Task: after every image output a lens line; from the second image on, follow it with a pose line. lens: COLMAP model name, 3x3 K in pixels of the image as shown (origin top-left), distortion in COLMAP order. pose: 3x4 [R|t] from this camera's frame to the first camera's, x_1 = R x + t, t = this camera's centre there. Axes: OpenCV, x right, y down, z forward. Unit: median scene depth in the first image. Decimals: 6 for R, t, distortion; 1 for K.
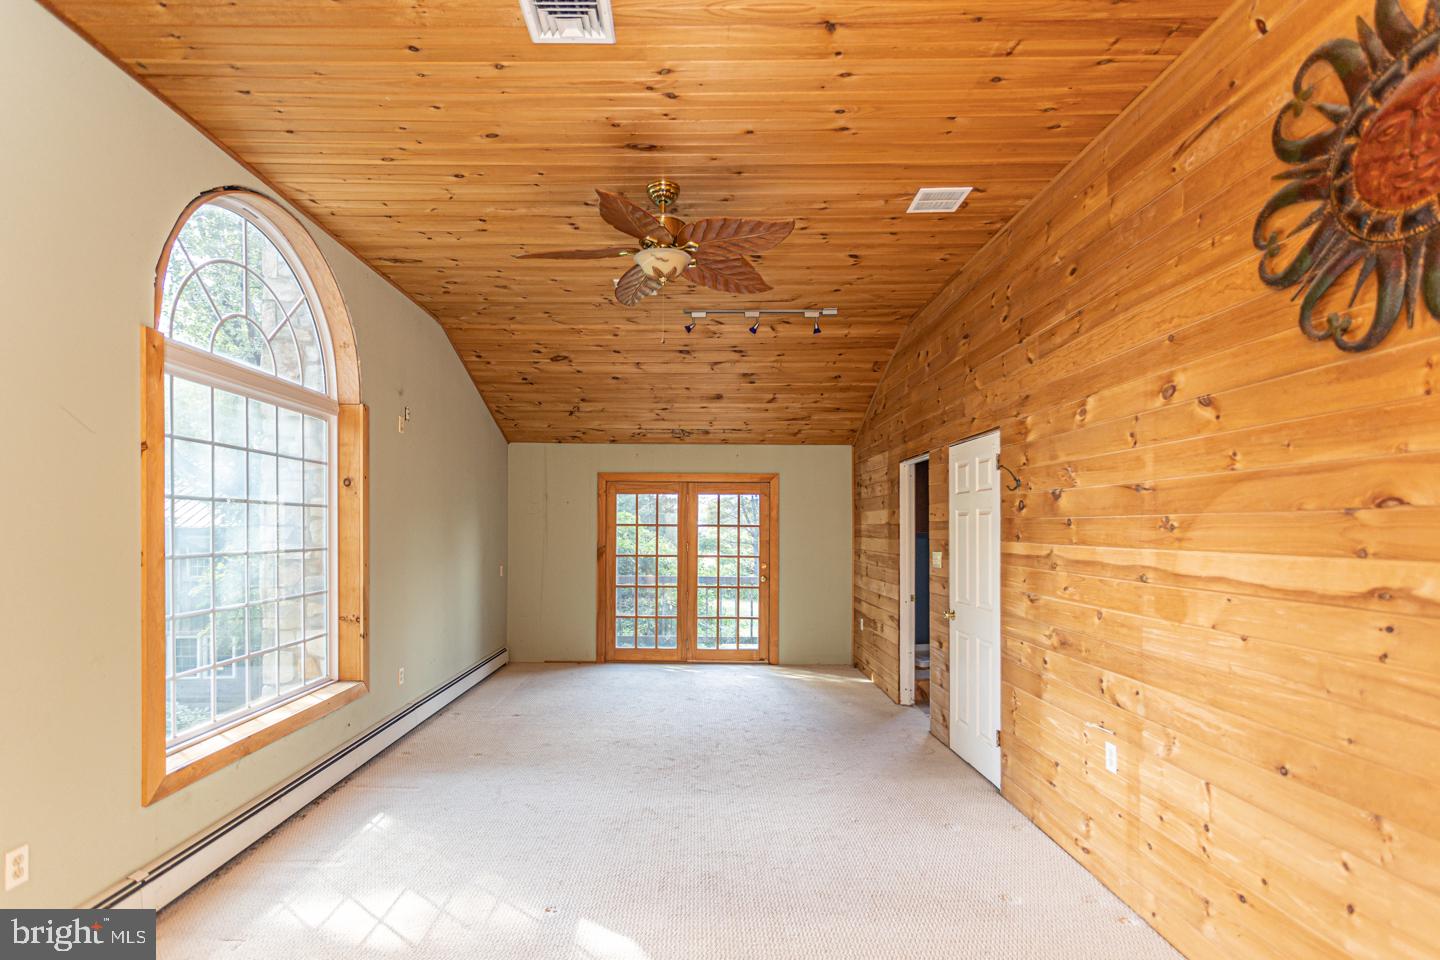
lens RADIAL K [[701.9, 0, 690.6], [0, 701.9, 533.2], [0, 0, 1]] dist [-0.000199, 0.002623]
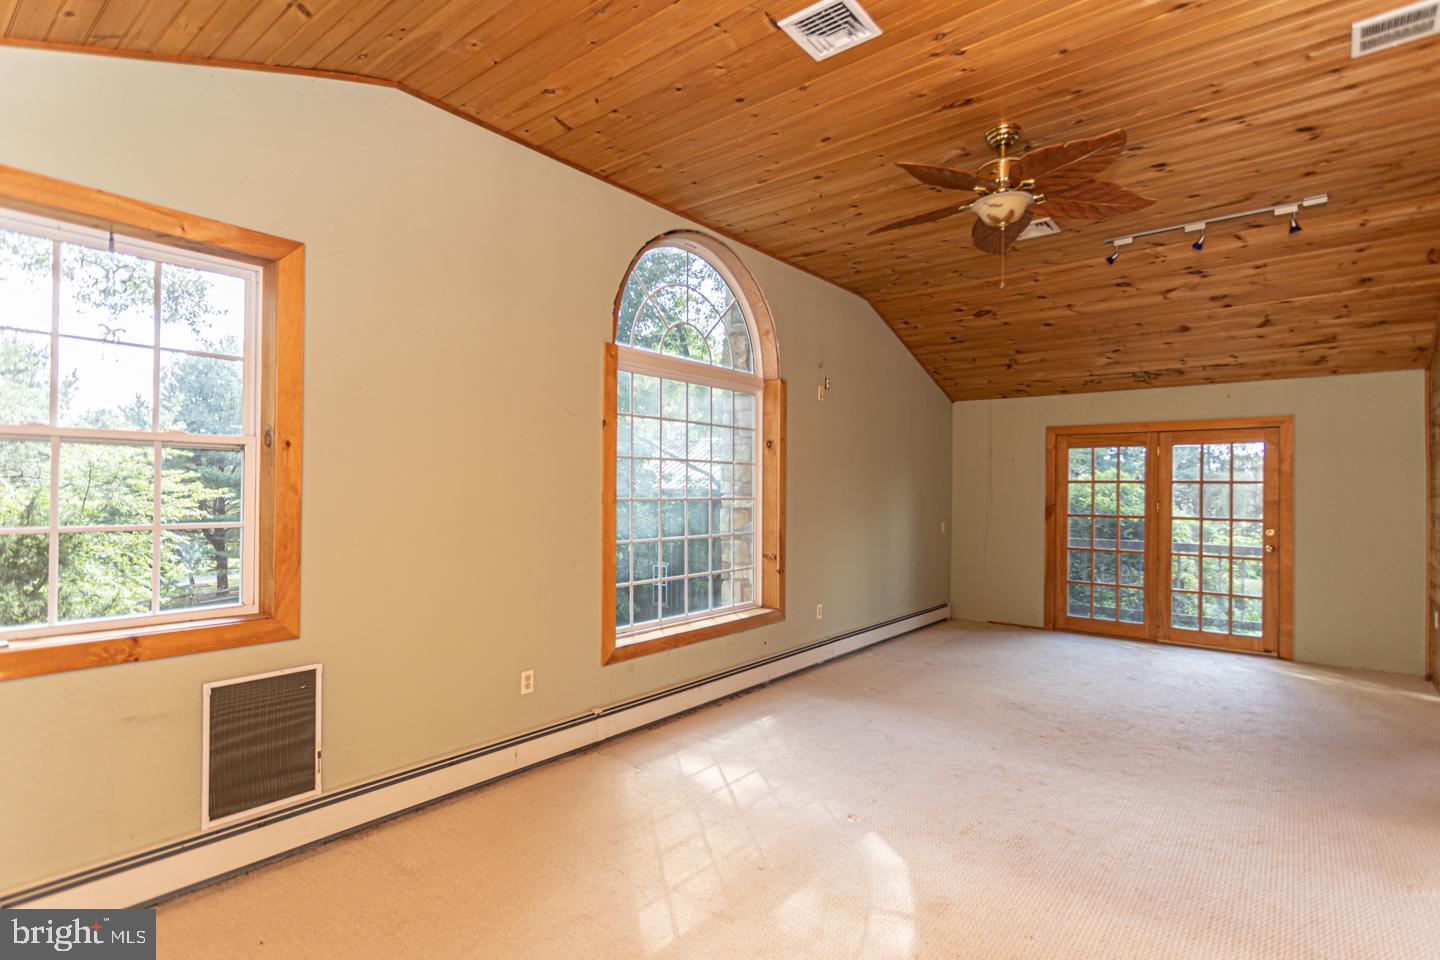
lens RADIAL K [[701.9, 0, 723.3], [0, 701.9, 486.8], [0, 0, 1]] dist [-0.000199, 0.002623]
pose [[0.786509, -0.001304, -0.617578, 0.180182], [-0.007368, 0.999907, -0.011494, 0.014024], [0.617535, 0.013591, 0.786426, -0.006561]]
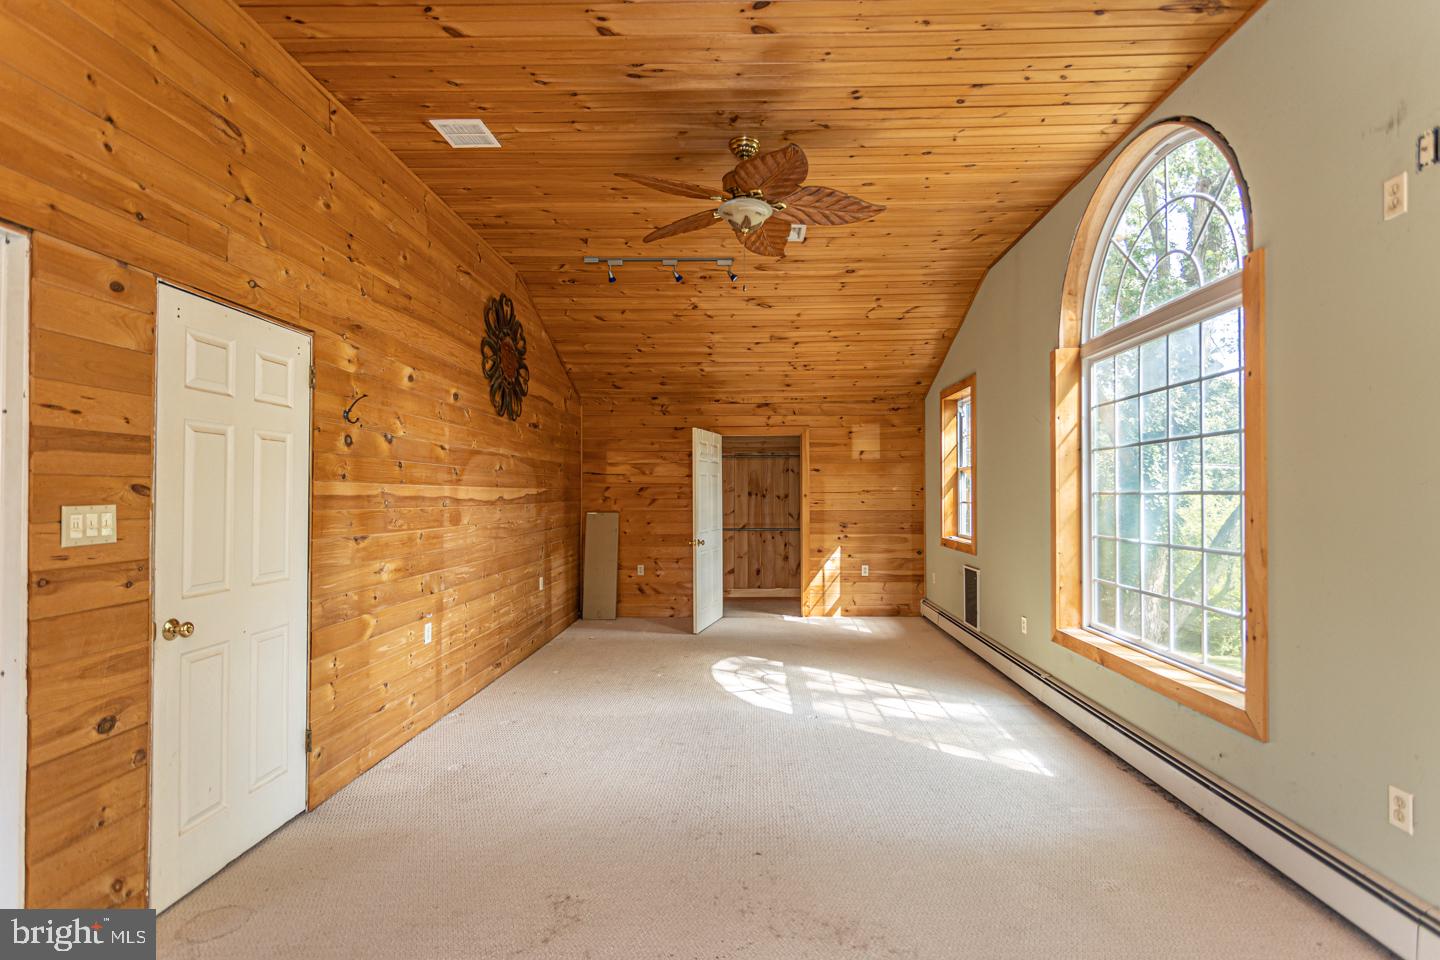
lens RADIAL K [[701.9, 0, 724.9], [0, 701.9, 484.7], [0, 0, 1]] dist [-0.000199, 0.002623]
pose [[-0.999378, -0.000174, 0.035255, -0.031373], [-0.000415, 0.999977, -0.006834, 0.016812], [-0.035253, -0.006845, -0.999355, 1.430221]]
